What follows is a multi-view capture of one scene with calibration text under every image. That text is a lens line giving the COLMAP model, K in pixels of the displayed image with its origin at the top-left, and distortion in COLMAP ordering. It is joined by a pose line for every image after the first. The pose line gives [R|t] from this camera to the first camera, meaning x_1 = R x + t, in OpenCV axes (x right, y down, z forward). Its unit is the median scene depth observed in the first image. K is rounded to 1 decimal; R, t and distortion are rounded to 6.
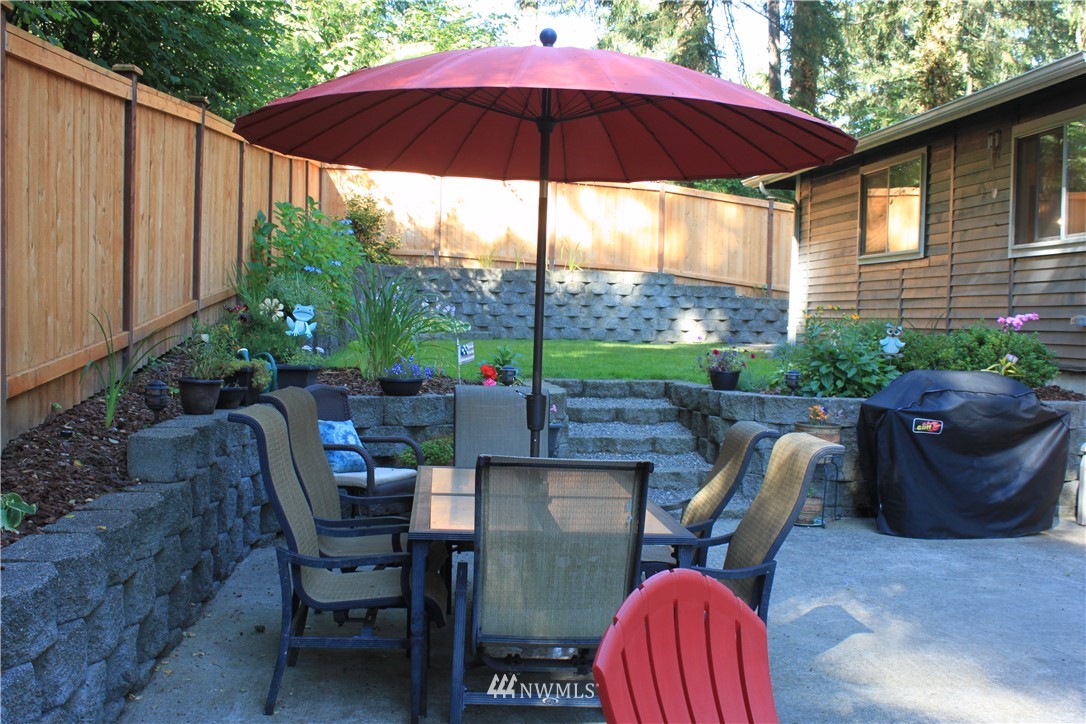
lens RADIAL K [[1154.9, 0, 563.8], [0, 1154.9, 371.5], [0, 0, 1]] dist [-0.153242, 0.202975]
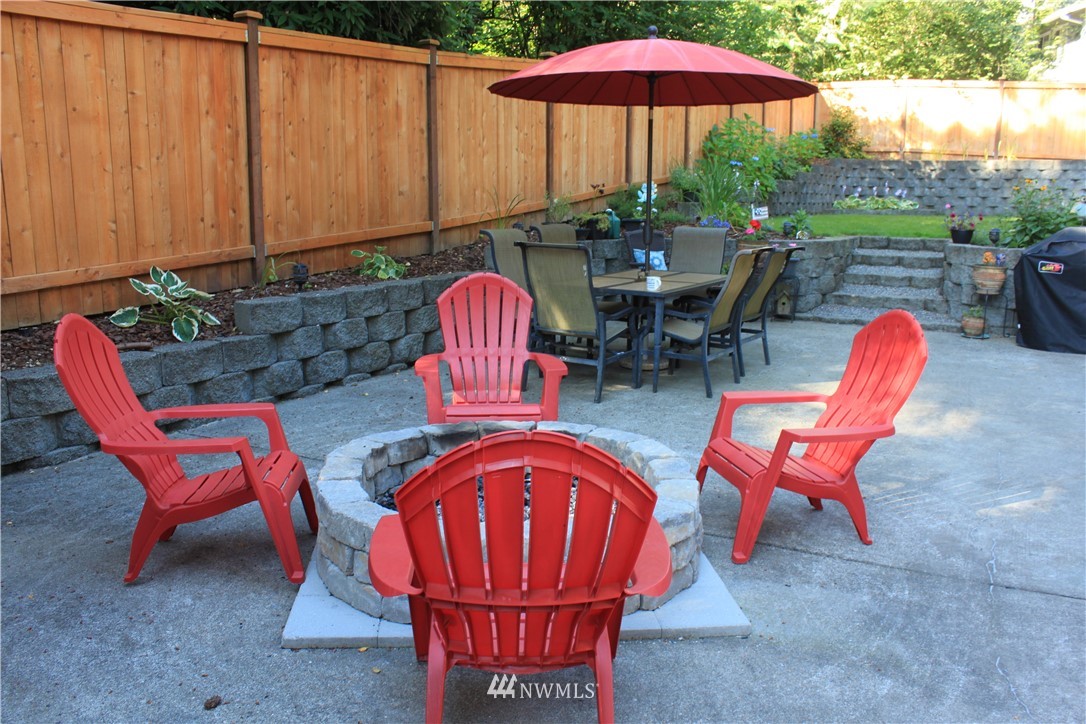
lens RADIAL K [[909.6, 0, 553.7], [0, 909.6, 366.1], [0, 0, 1]] dist [-0.164842, 0.145027]
pose [[0.819045, 0.086095, -0.567232, 0.164392], [-0.011528, 0.990947, 0.133761, 0.012100], [0.573613, -0.103017, 0.812623, -0.072989]]
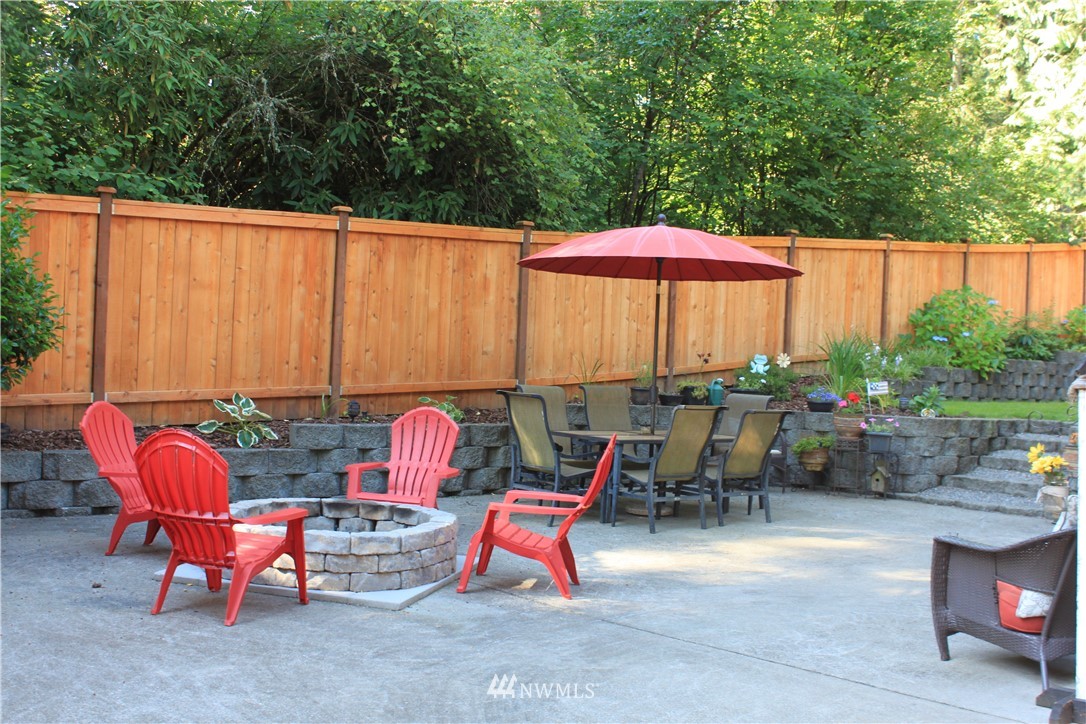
lens RADIAL K [[1154.9, 0, 563.8], [0, 1154.9, 371.5], [0, 0, 1]] dist [-0.153242, 0.202975]
pose [[0.576666, 0.005127, -0.816964, 0.374898], [-0.066746, 0.996933, -0.040858, 0.020842], [0.814249, 0.078090, 0.575239, -0.083743]]
